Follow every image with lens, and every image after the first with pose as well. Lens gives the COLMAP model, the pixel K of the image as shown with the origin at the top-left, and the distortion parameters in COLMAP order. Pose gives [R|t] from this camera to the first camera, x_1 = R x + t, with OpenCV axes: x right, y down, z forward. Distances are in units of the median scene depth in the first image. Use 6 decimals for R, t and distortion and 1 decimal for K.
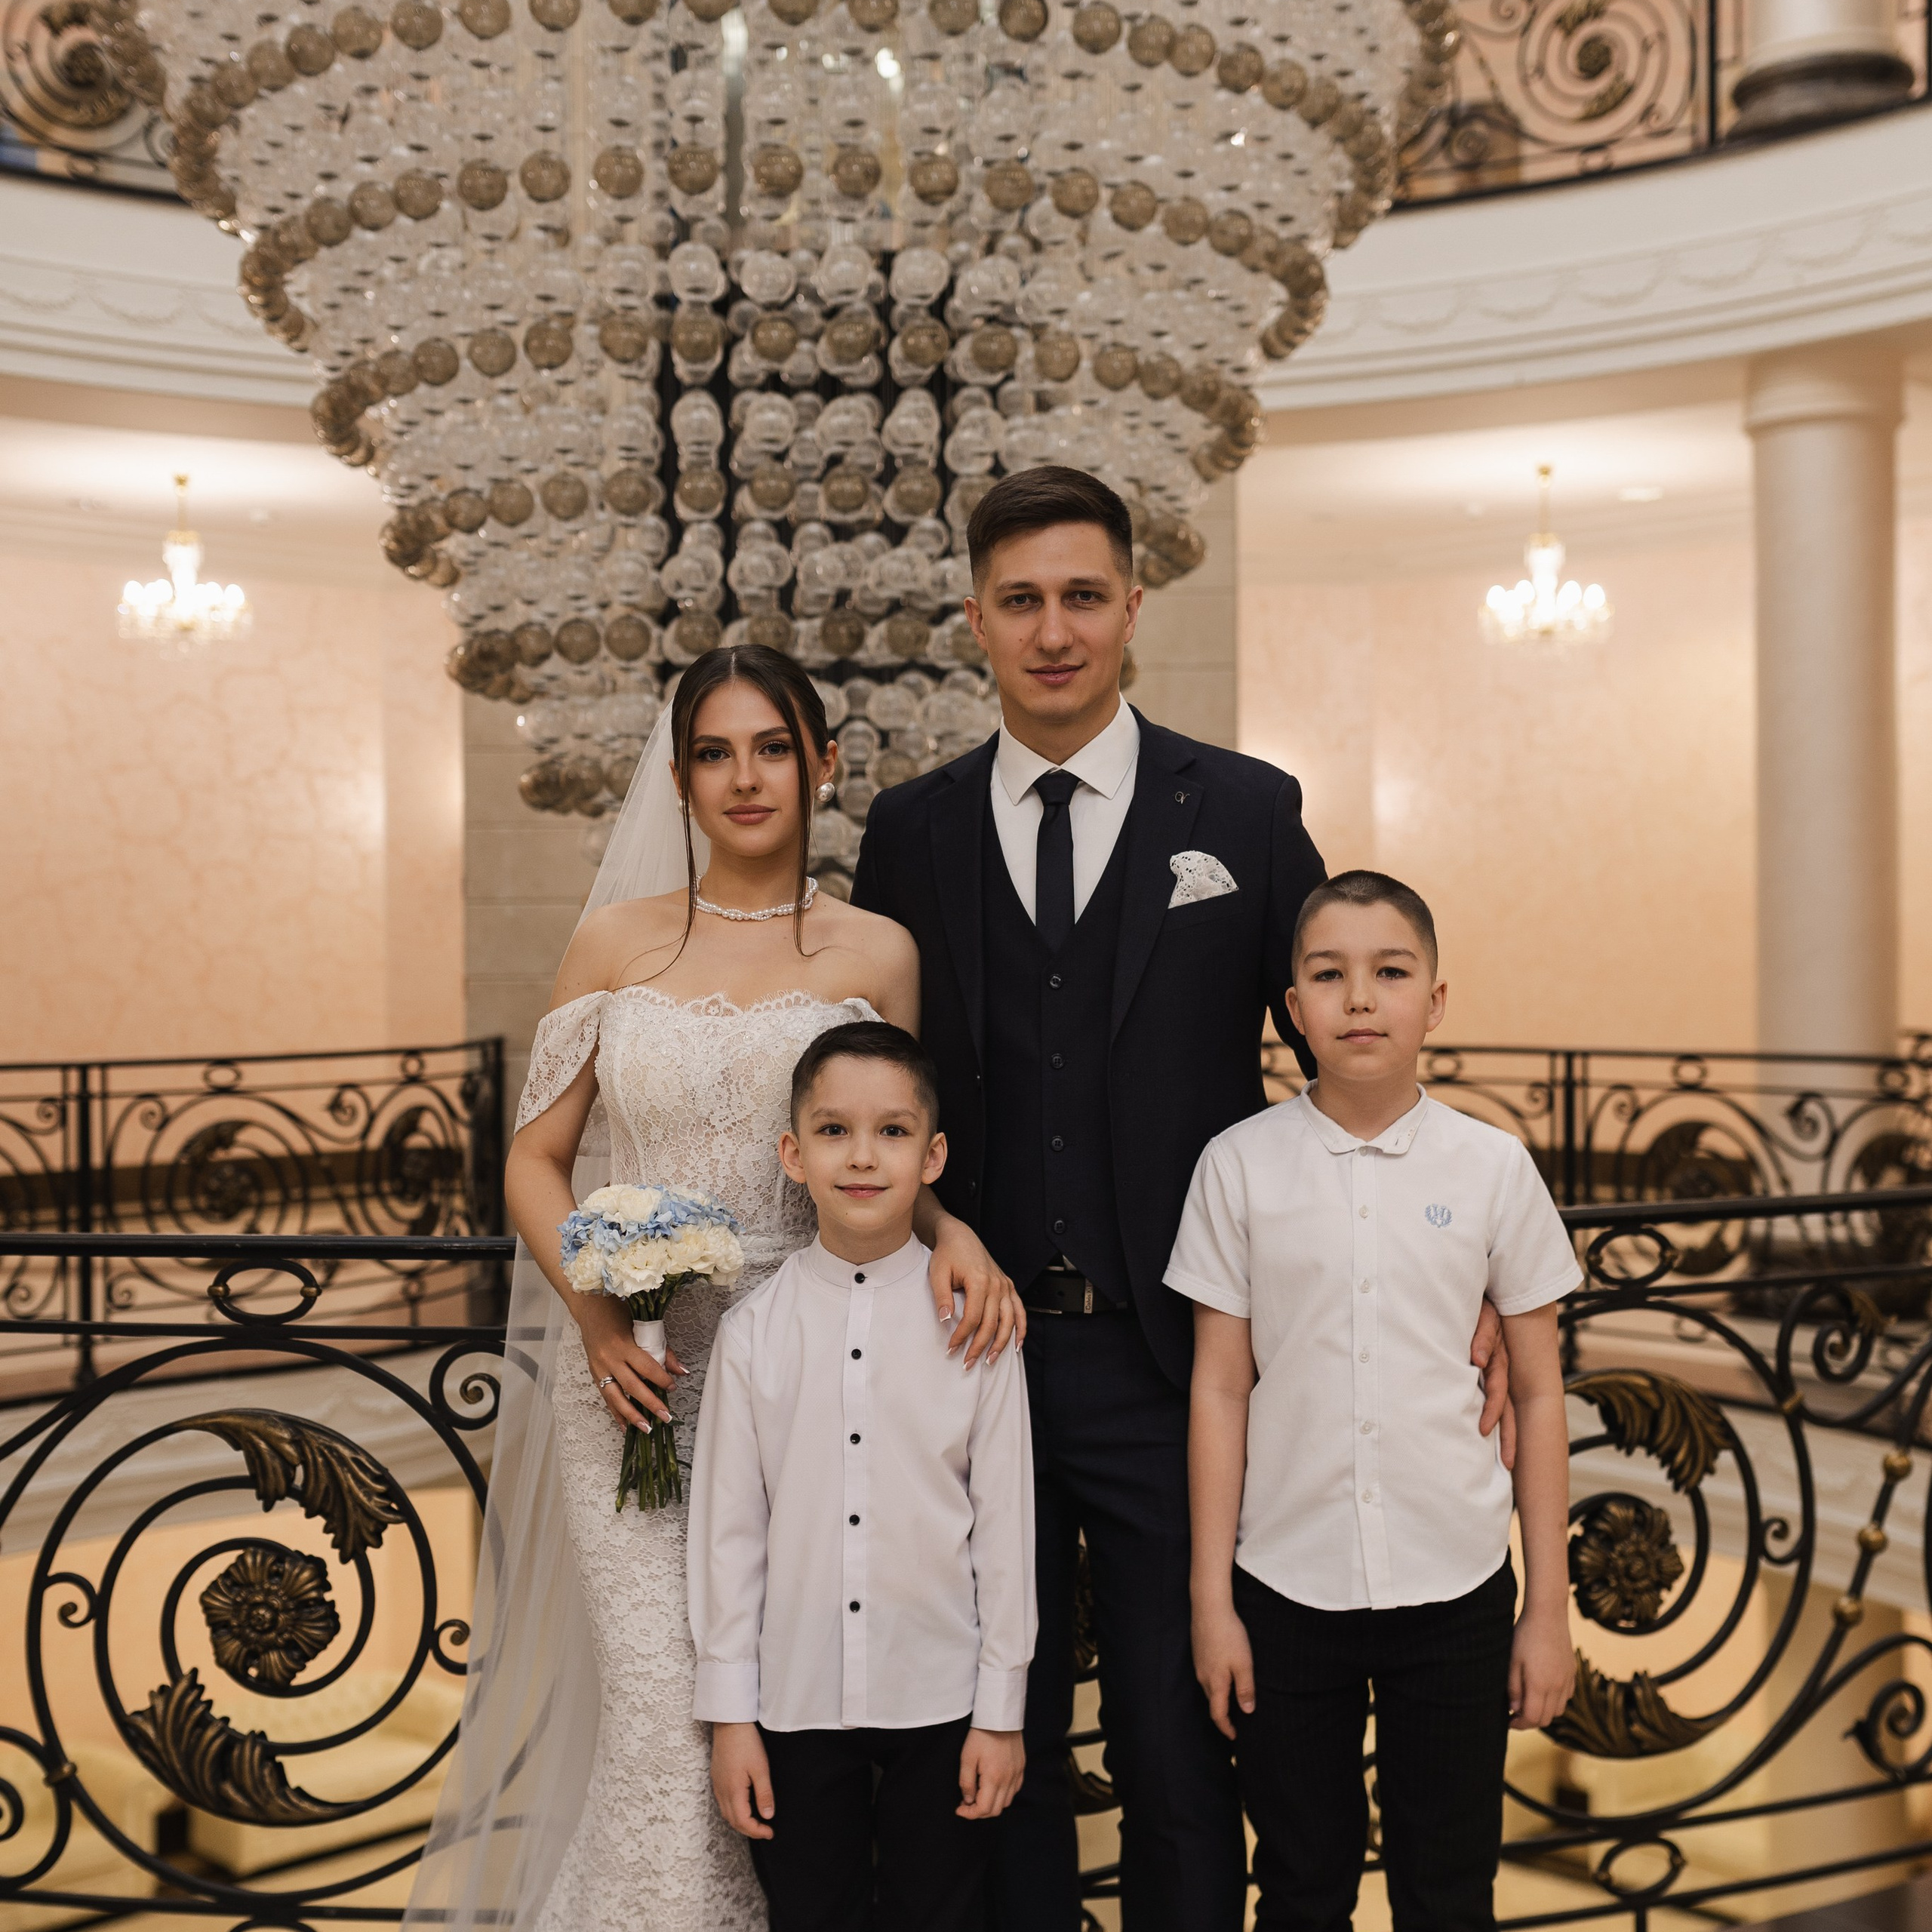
lens RADIAL K [[2666.2, 0, 1065.3], [0, 2666.2, 967.9], [0, 0, 1]] dist [0.009319, 0.024339]
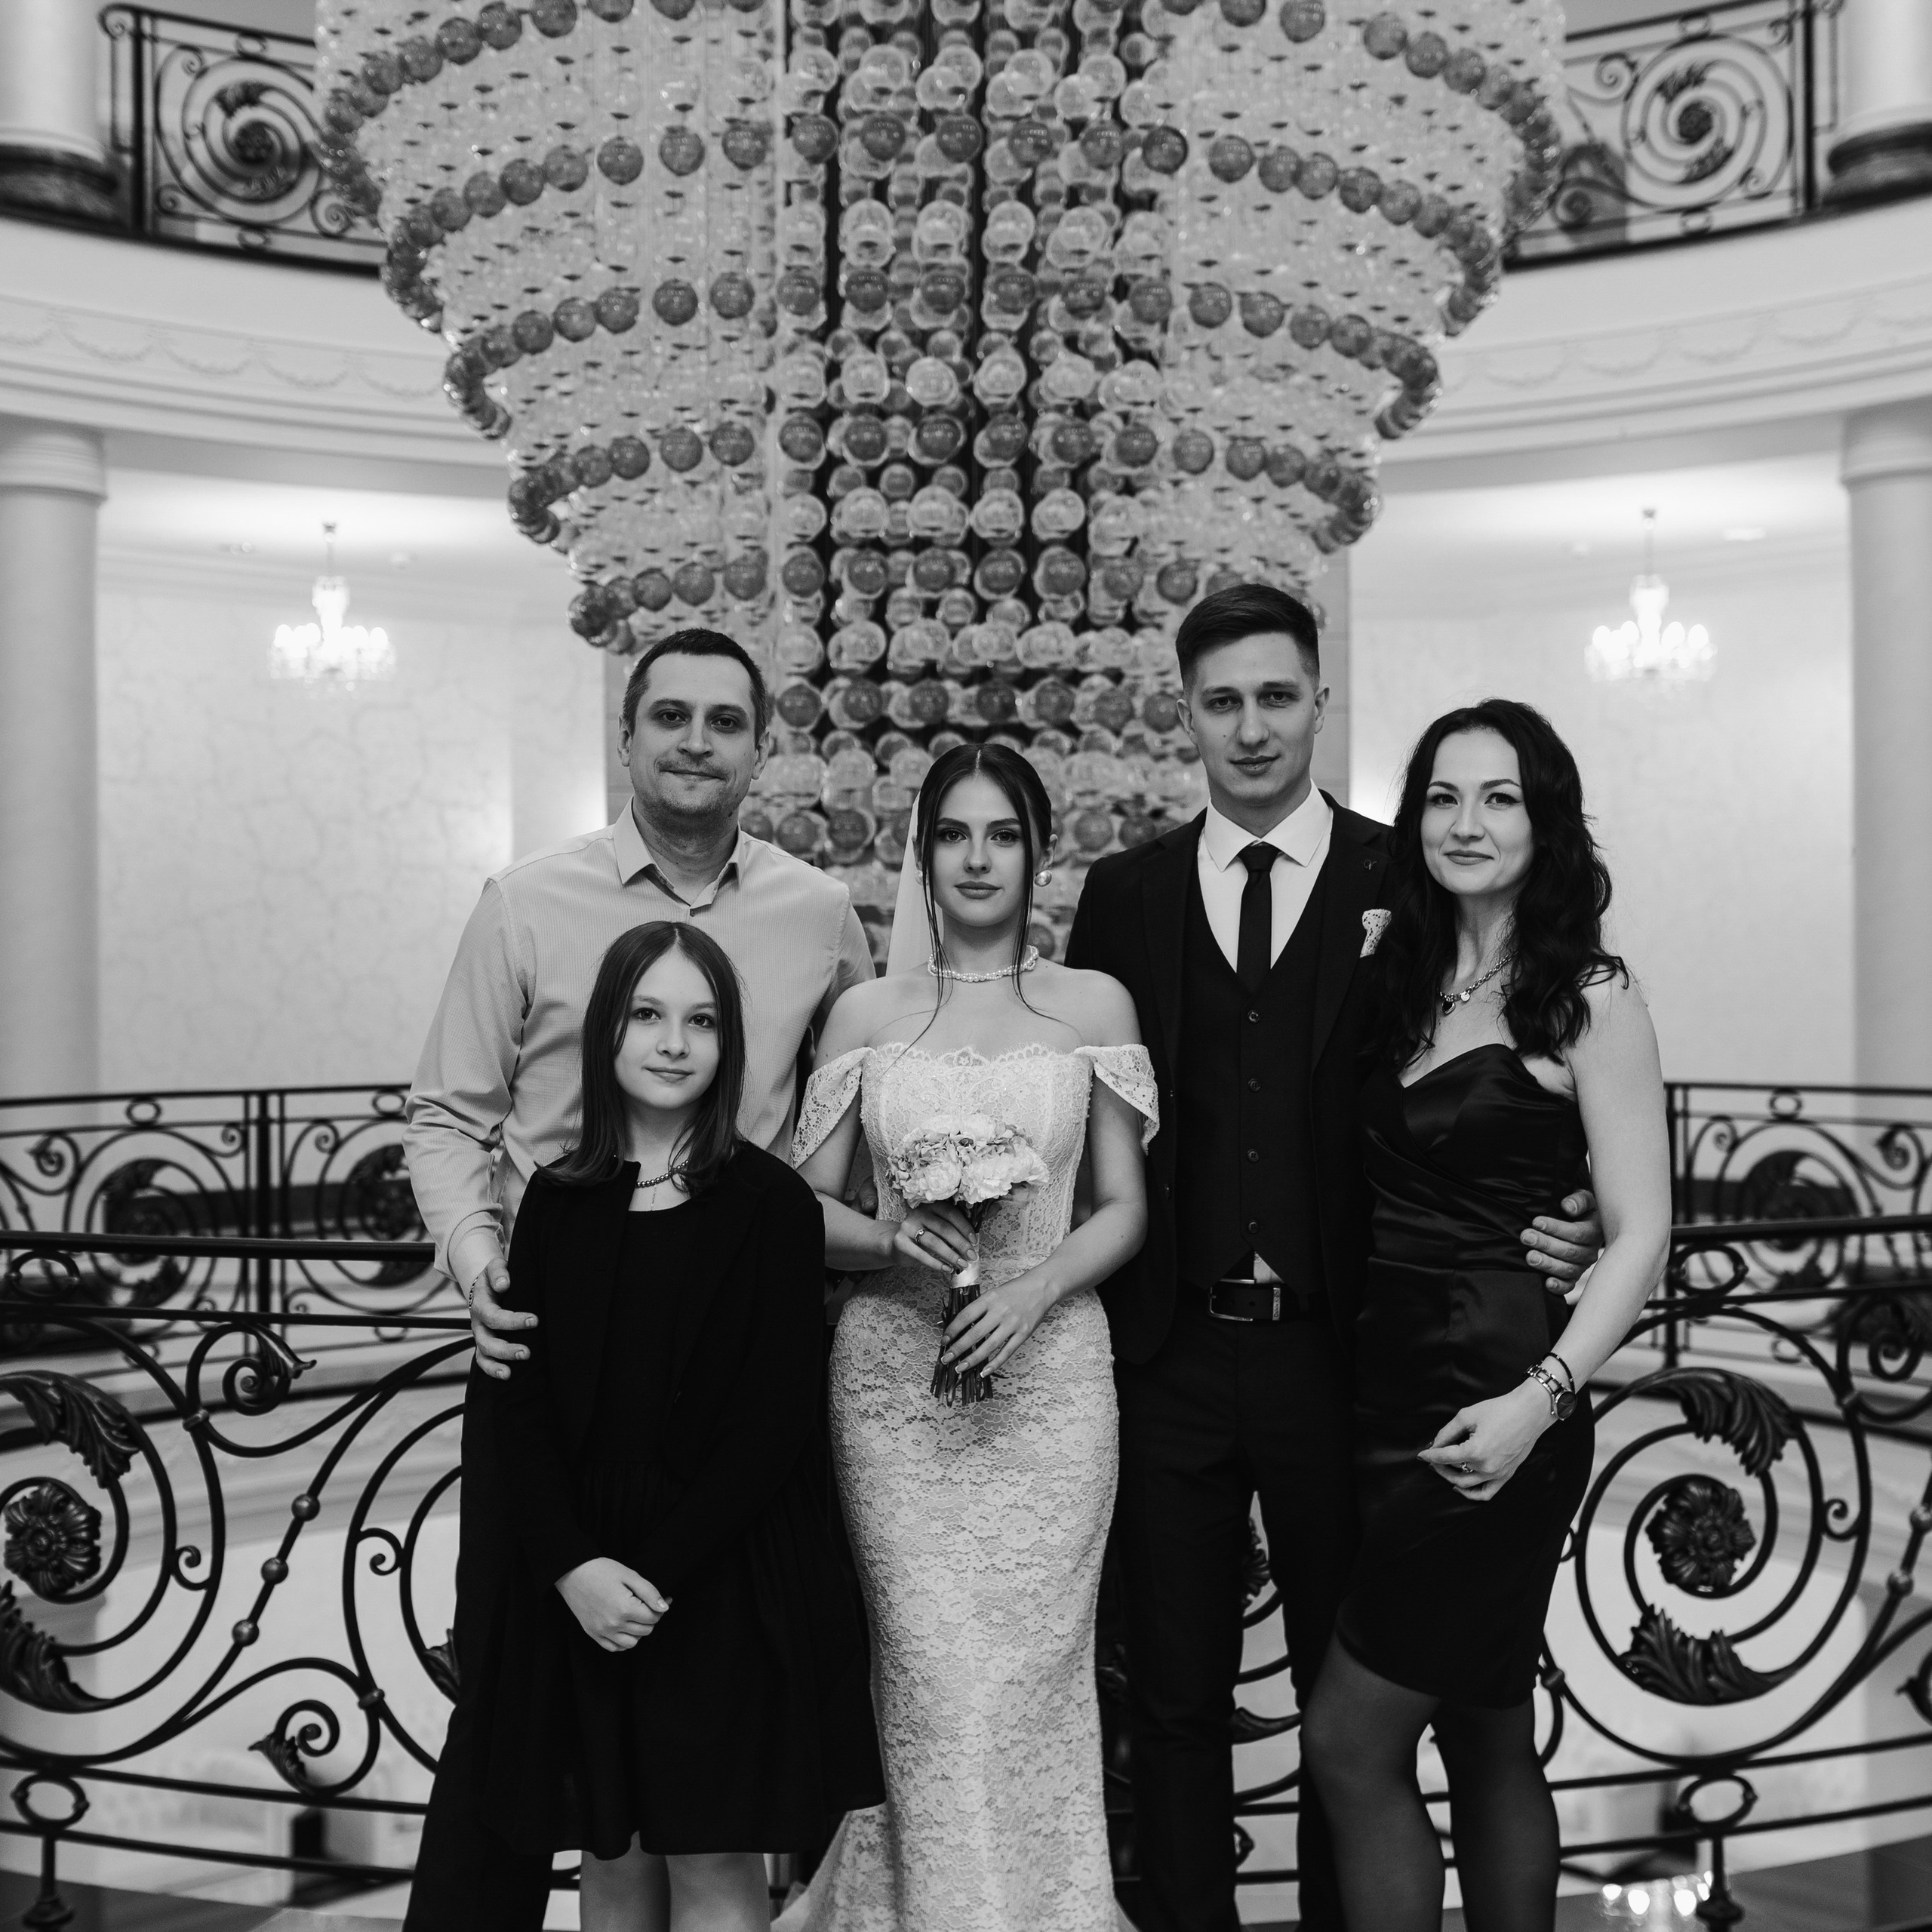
lens RADIAL K [[2889.8, 0, 1042.7], [0, 2889.8, 937.4], [0, 0, 1]] dist [-0.000256, 0.030227]
pose [[0.999398, 0.001486, -0.034666, -0.021853], [-0.001980, 0.999897, -0.014199, -0.011612], [0.034641, 0.014259, 0.999298, -0.174716]]
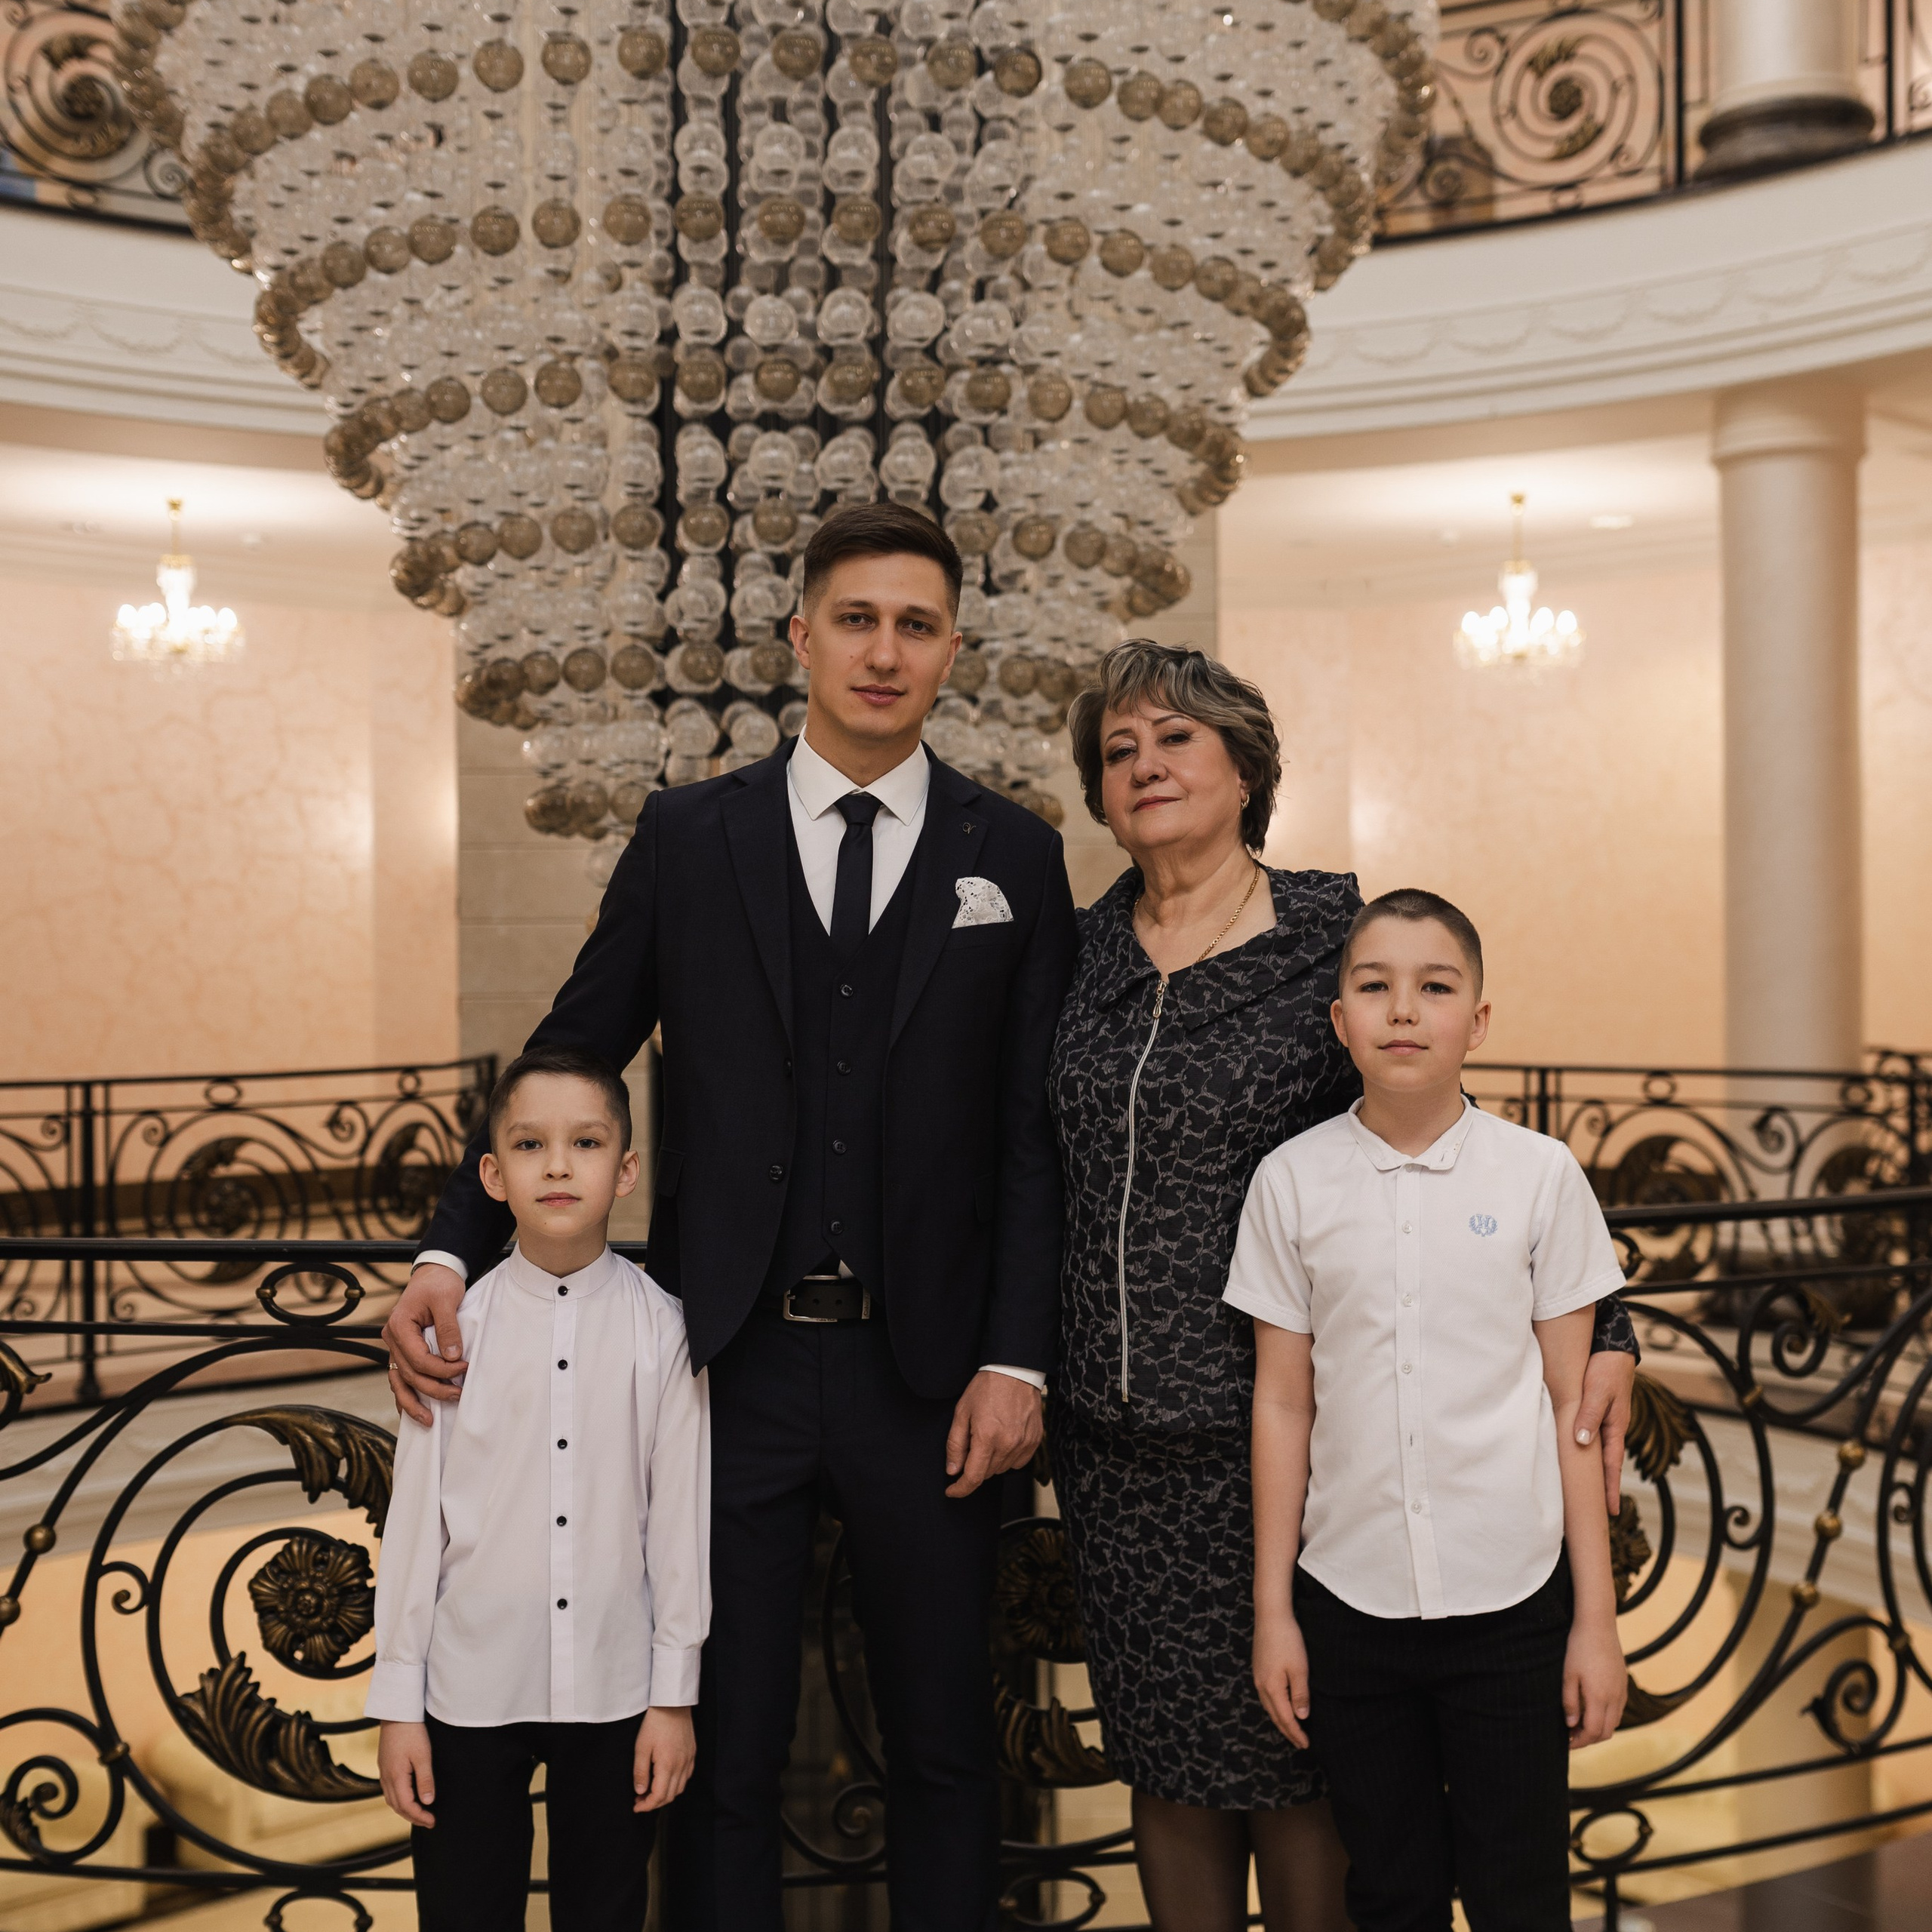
lens RADIAL K [[2705.3, 0, 1081.6], [0, 2705.3, 969.0], [0, 0, 1]] dist [0.000412, 0.050796]
pose [[0.999842, -0.000437, 0.017766, -0.008825], [0.000548, 0.999980, -0.006235, -0.000232], [-0.017763, 0.006244, 0.999823, -0.047855]]
